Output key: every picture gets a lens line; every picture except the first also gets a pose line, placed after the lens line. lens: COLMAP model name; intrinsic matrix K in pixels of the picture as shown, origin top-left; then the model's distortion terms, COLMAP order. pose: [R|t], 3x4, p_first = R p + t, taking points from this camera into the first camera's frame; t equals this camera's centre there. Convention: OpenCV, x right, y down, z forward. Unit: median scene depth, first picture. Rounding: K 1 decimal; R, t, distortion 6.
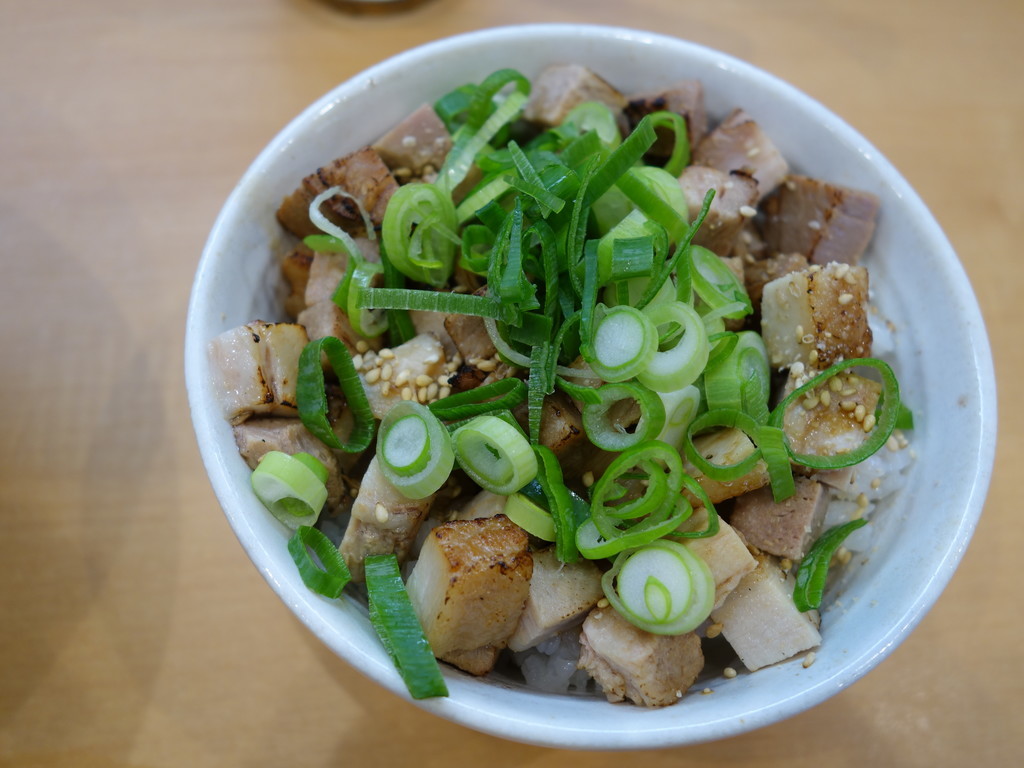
lens RADIAL K [[829.5, 0, 512.0], [0, 829.5, 384.0], [0, 0, 1]] dist [-0.004015, -0.001331]
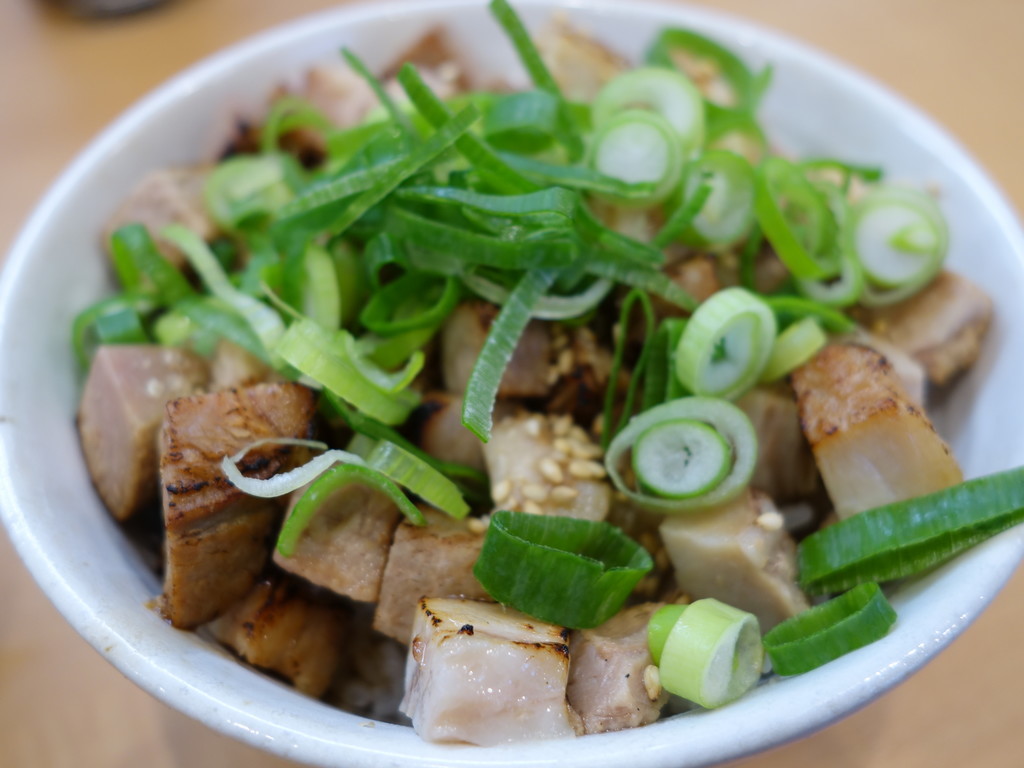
lens RADIAL K [[829.5, 0, 512.0], [0, 829.5, 384.0], [0, 0, 1]] dist [-0.004015, -0.001331]
pose [[0.244020, -0.794163, 0.556561, -0.474397], [0.889866, 0.411493, 0.197009, -0.205493], [-0.385478, 0.447190, 0.807111, 0.445424]]
